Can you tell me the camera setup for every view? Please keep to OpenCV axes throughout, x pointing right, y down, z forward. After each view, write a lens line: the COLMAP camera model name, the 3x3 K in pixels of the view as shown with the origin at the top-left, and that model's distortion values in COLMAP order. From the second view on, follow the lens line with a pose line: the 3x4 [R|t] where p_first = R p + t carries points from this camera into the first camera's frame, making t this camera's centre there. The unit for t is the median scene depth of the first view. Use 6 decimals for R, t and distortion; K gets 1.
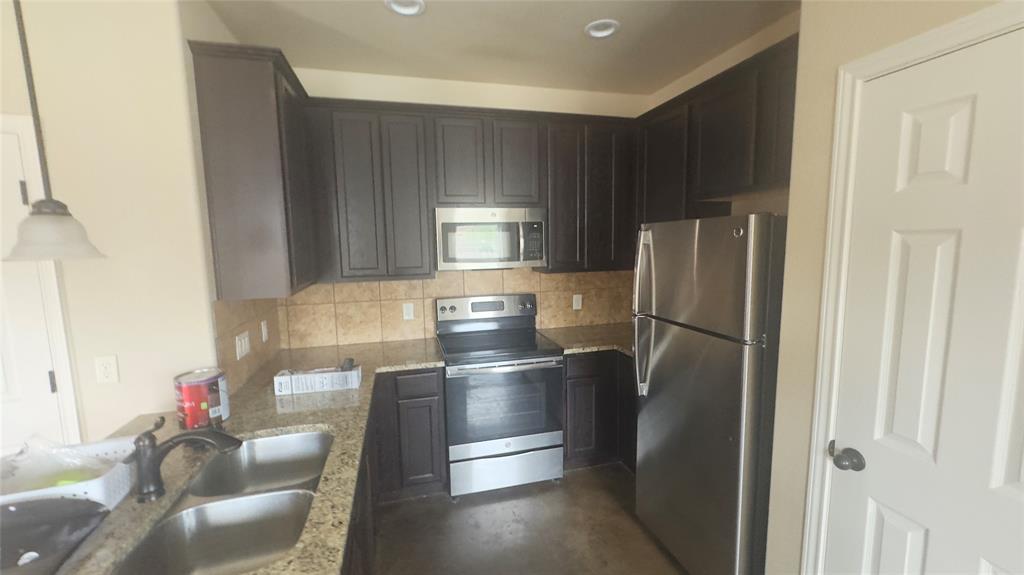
lens RADIAL K [[411.2, 0, 512.0], [0, 411.2, 287.5], [0, 0, 1]] dist [0.014728, -0.000022]
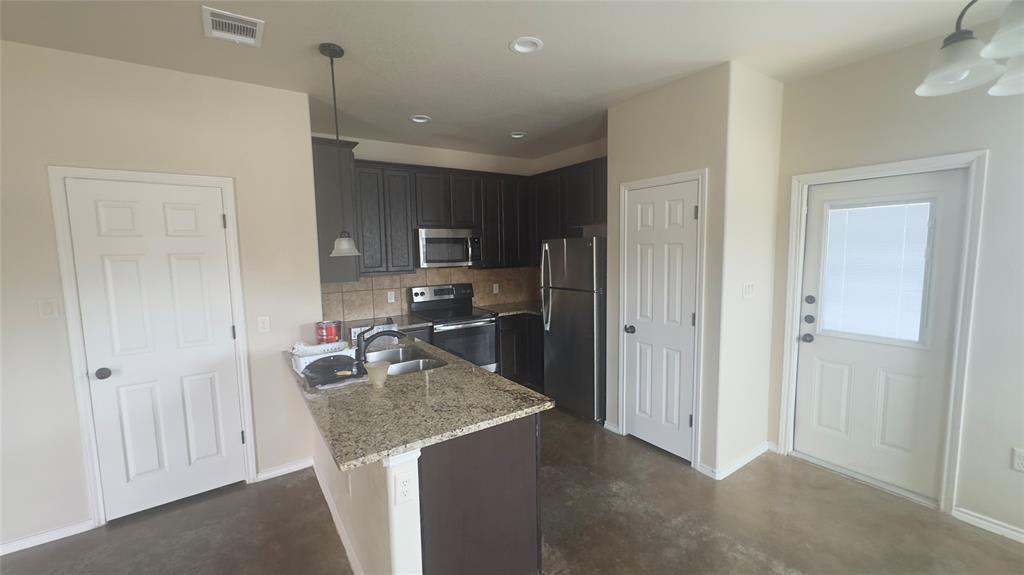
lens RADIAL K [[411.2, 0, 512.0], [0, 411.2, 287.5], [0, 0, 1]] dist [0.014728, -0.000022]
pose [[0.942282, -0.033508, 0.333138, -0.361693], [0.042105, 0.998940, -0.018617, 0.075465], [-0.332161, 0.031570, 0.942694, -0.579652]]
